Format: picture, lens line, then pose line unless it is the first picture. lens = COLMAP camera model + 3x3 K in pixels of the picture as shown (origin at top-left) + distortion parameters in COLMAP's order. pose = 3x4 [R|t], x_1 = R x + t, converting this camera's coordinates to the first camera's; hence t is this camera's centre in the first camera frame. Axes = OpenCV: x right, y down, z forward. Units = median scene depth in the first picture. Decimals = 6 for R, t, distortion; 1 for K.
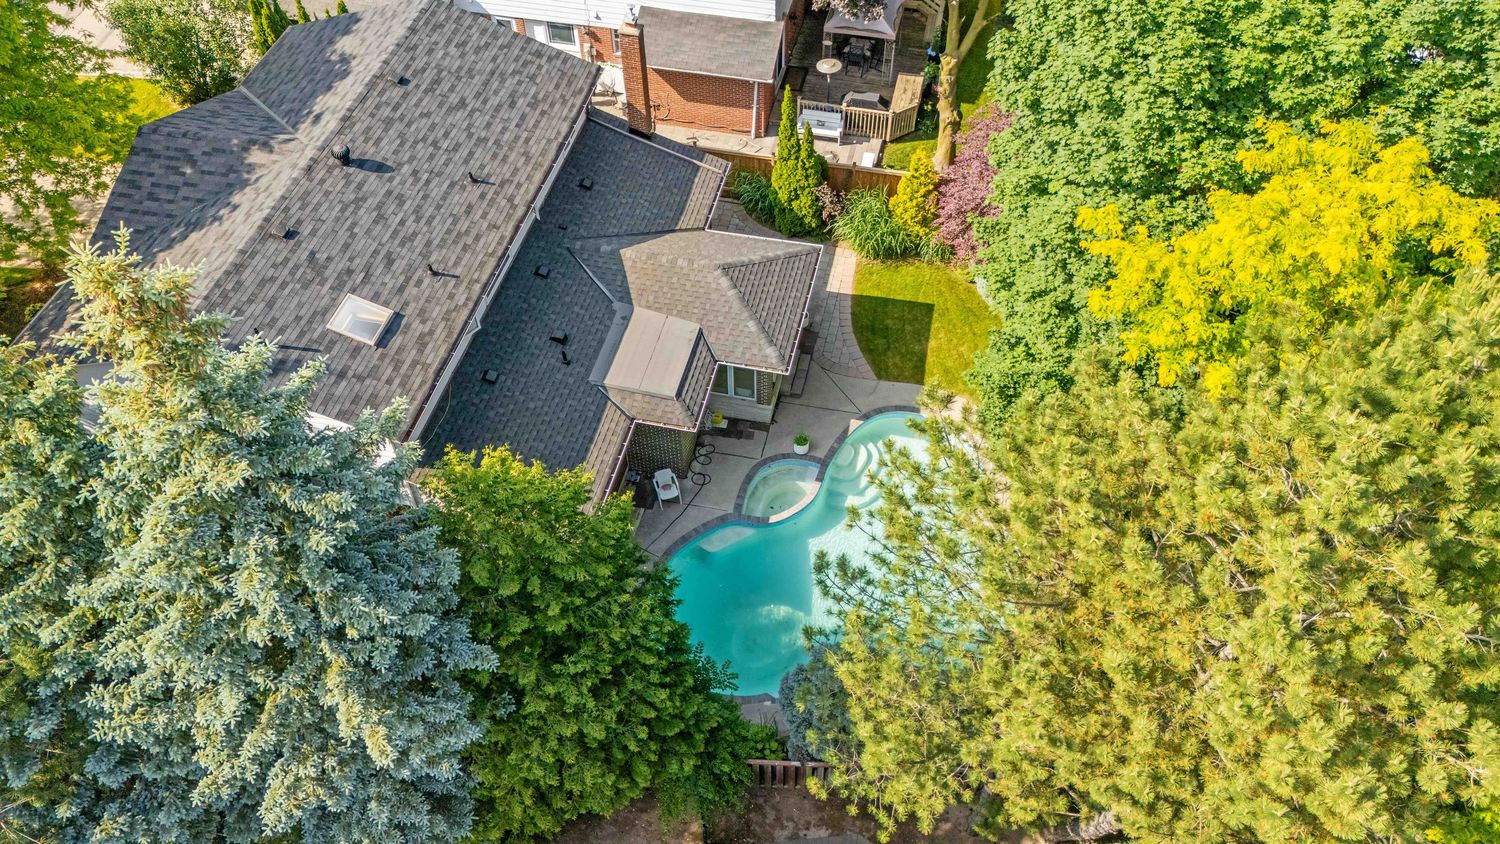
lens RADIAL K [[1086.3, 0, 752.0], [0, 1086.3, 442.3], [0, 0, 1]] dist [0.029146, -0.065122]
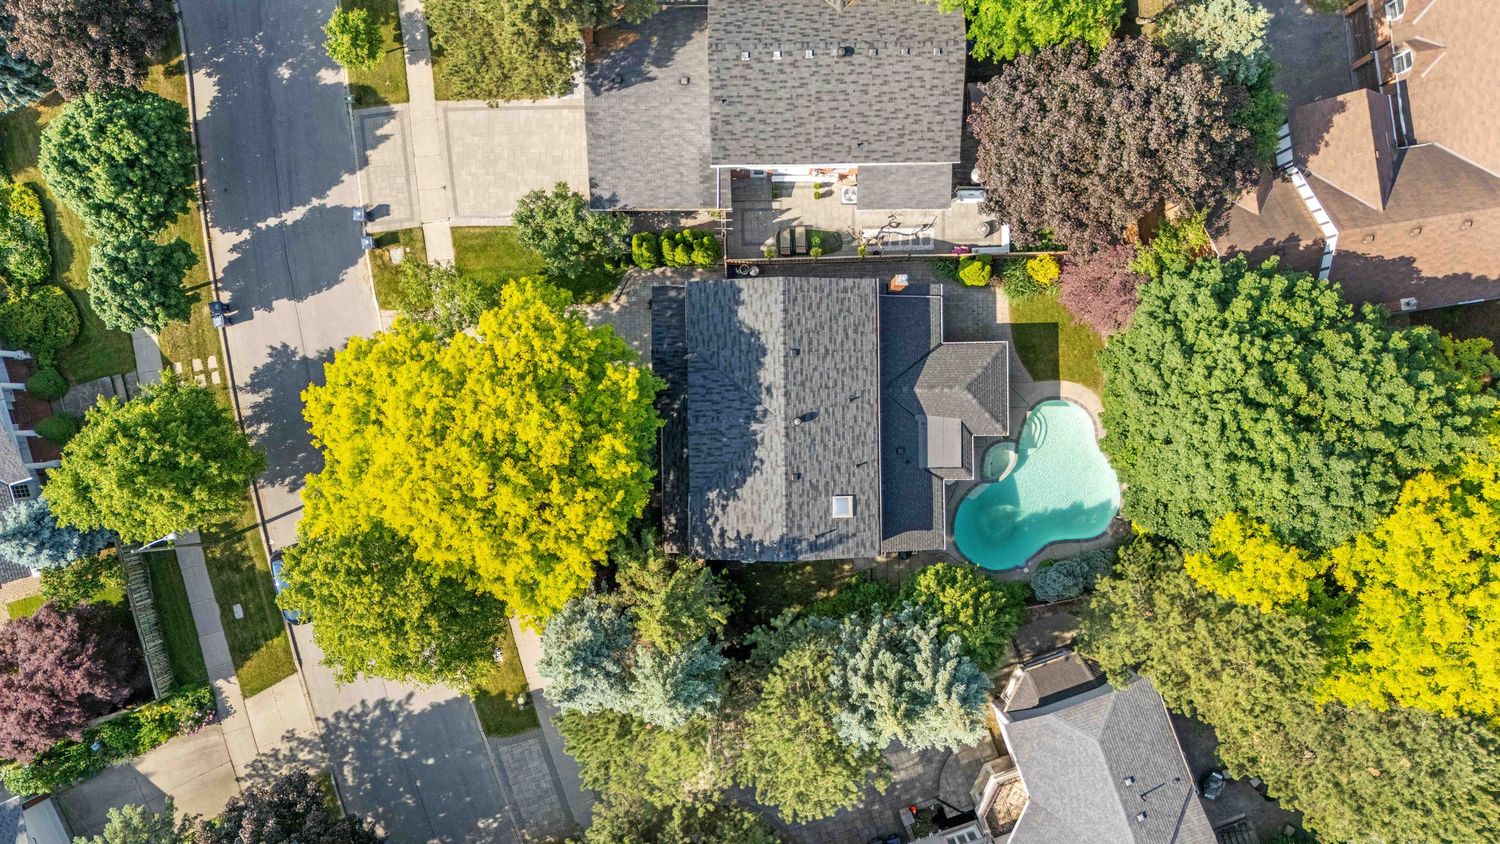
lens RADIAL K [[1098.0, 0, 751.9], [0, 1098.0, 420.6], [0, 0, 1]] dist [0.072662, -0.068417]
pose [[0.973158, -0.230131, -0.002010, -0.423484], [0.181875, 0.763688, 0.619437, -1.444745], [-0.141017, -0.603176, 0.785044, -0.559744]]
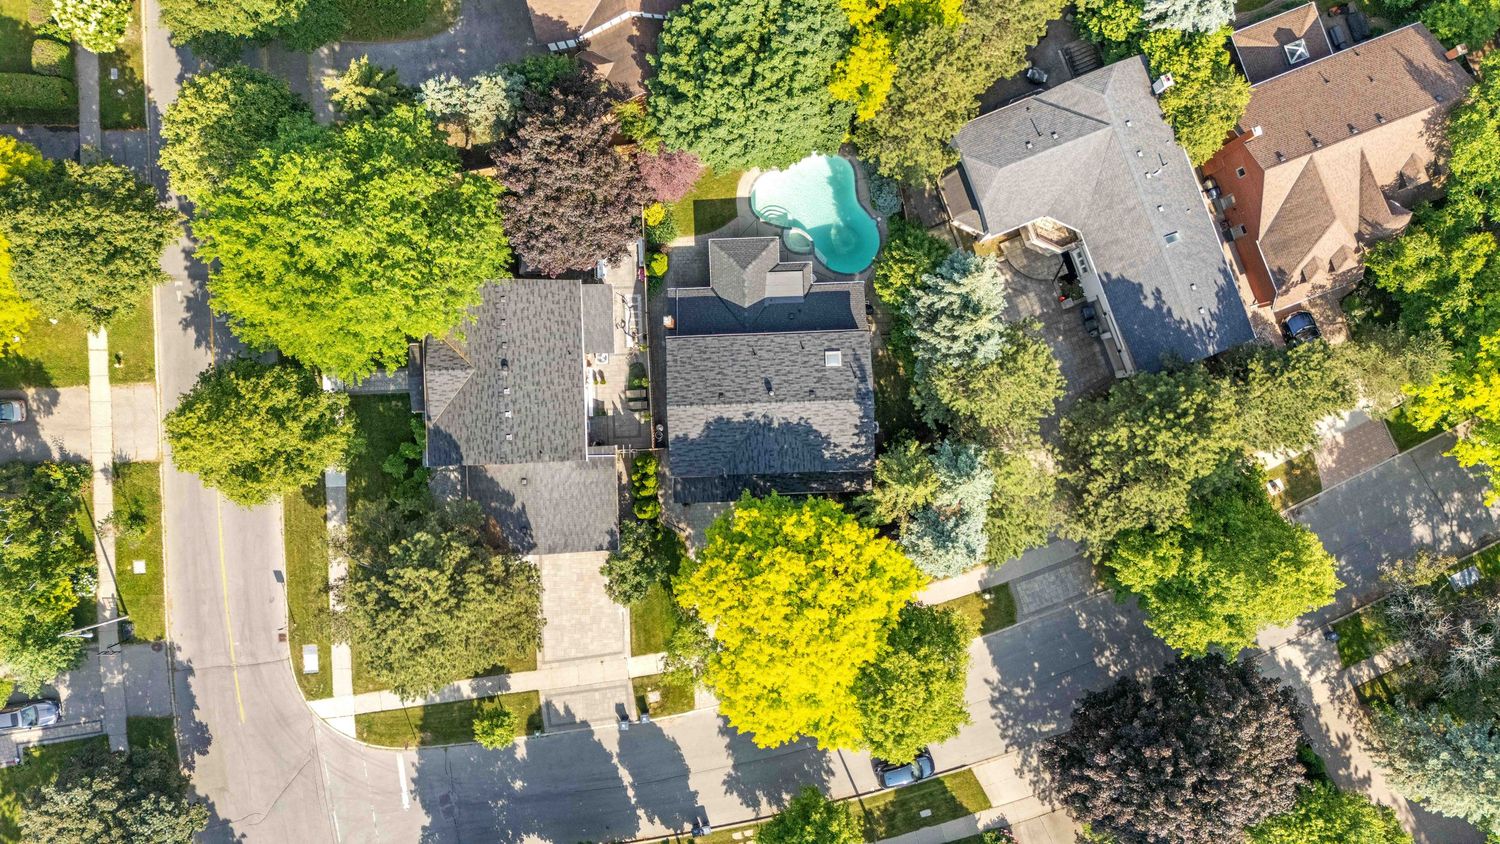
lens RADIAL K [[1098.0, 0, 751.9], [0, 1098.0, 420.6], [0, 0, 1]] dist [0.072662, -0.068417]
pose [[-0.252512, -0.967503, 0.013263, -0.436474], [0.770664, -0.192813, 0.607371, -1.886565], [-0.585076, 0.163590, 0.794307, -1.115800]]
